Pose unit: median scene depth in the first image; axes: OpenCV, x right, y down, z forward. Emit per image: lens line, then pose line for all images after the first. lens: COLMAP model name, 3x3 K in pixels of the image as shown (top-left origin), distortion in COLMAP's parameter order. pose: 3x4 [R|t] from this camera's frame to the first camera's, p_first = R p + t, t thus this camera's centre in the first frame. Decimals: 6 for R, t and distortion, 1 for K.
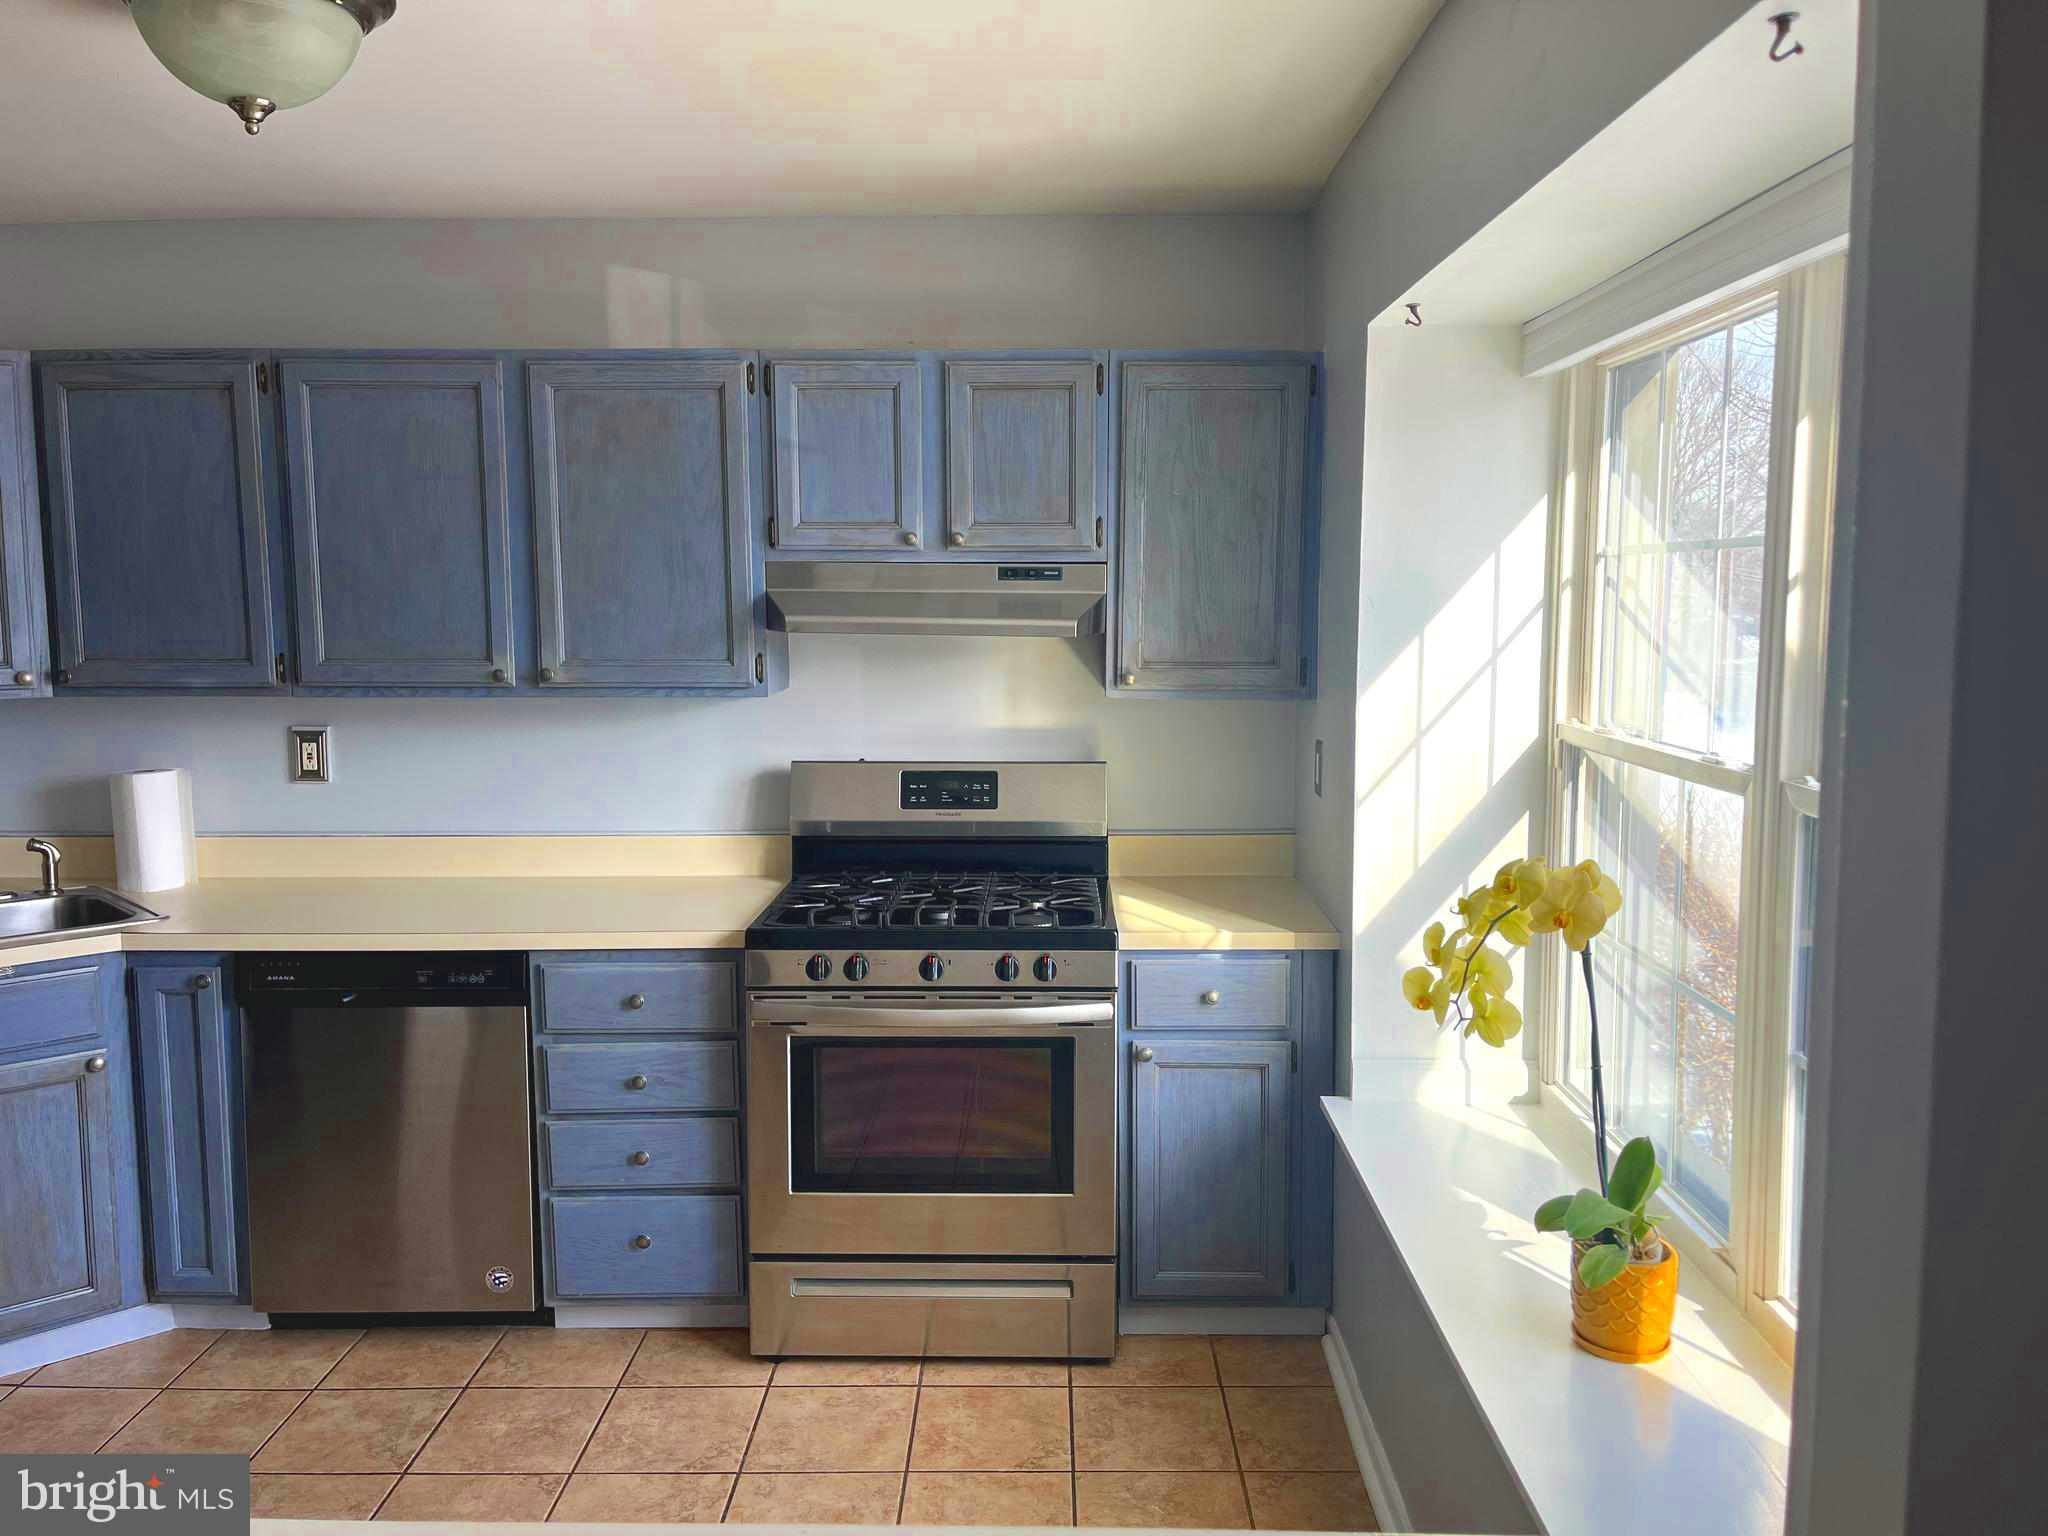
lens RADIAL K [[1537.9, 0, 1030.5], [0, 1537.9, 757.8], [0, 0, 1]] dist [0.047530, -0.062153]
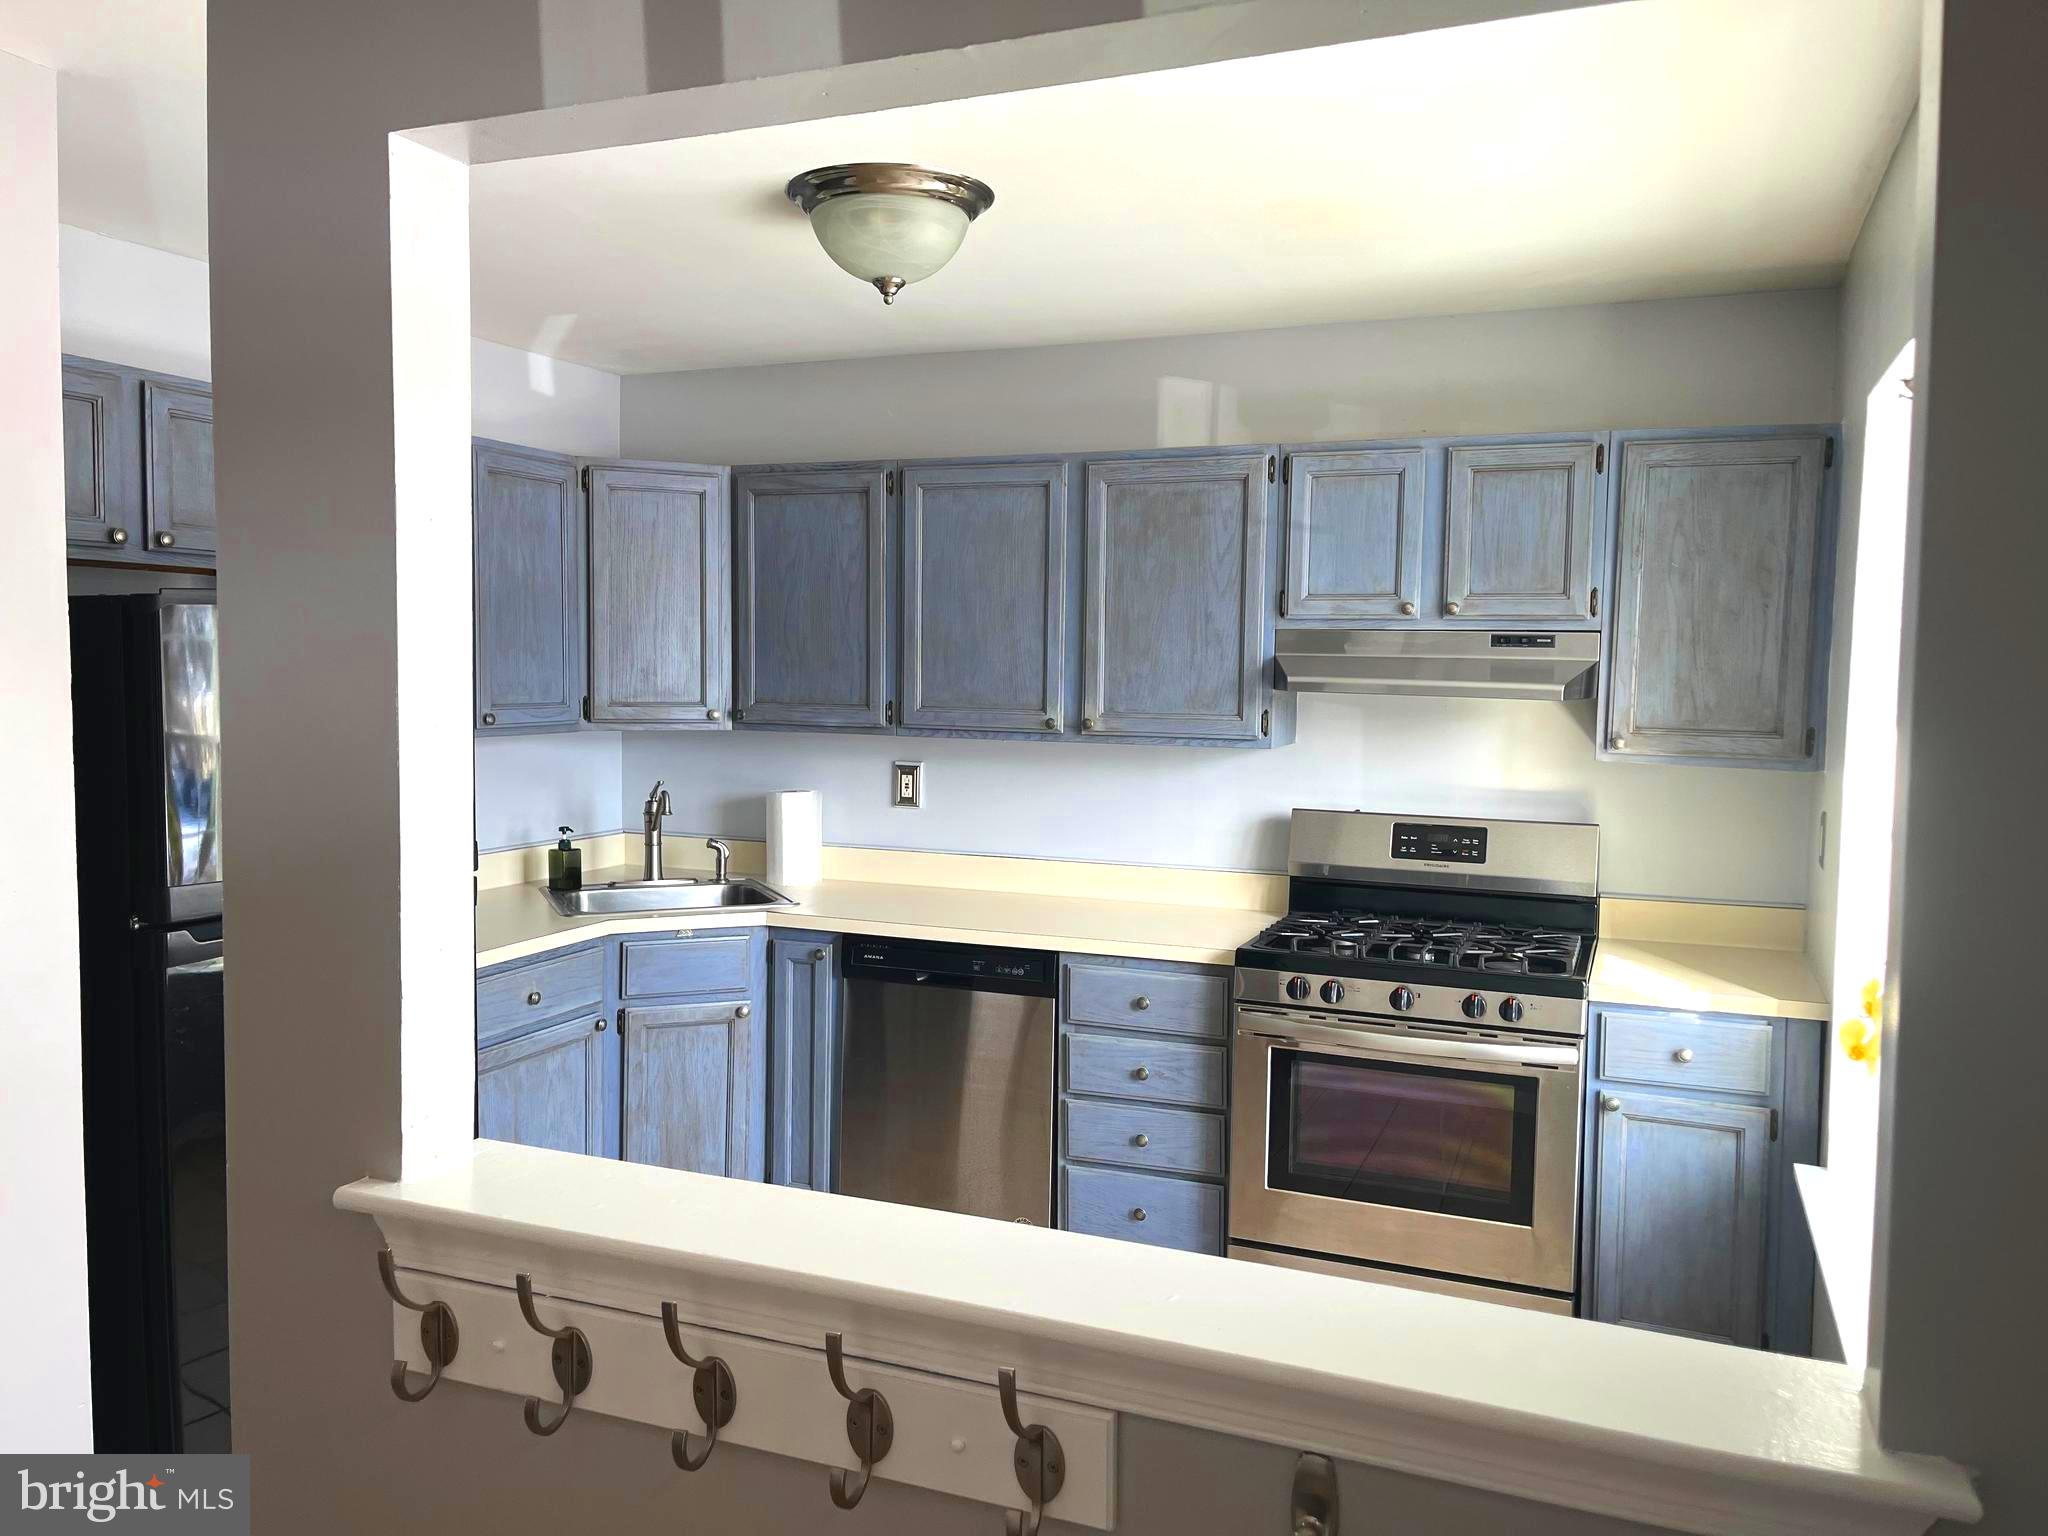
lens RADIAL K [[1537.9, 0, 1009.7], [0, 1537.9, 774.4], [0, 0, 1]] dist [0.047530, -0.062153]
pose [[0.928183, 0.041798, -0.369770, 0.070430], [-0.056940, 0.997923, -0.030127, 0.024674], [0.367743, 0.049018, 0.928635, -0.119667]]
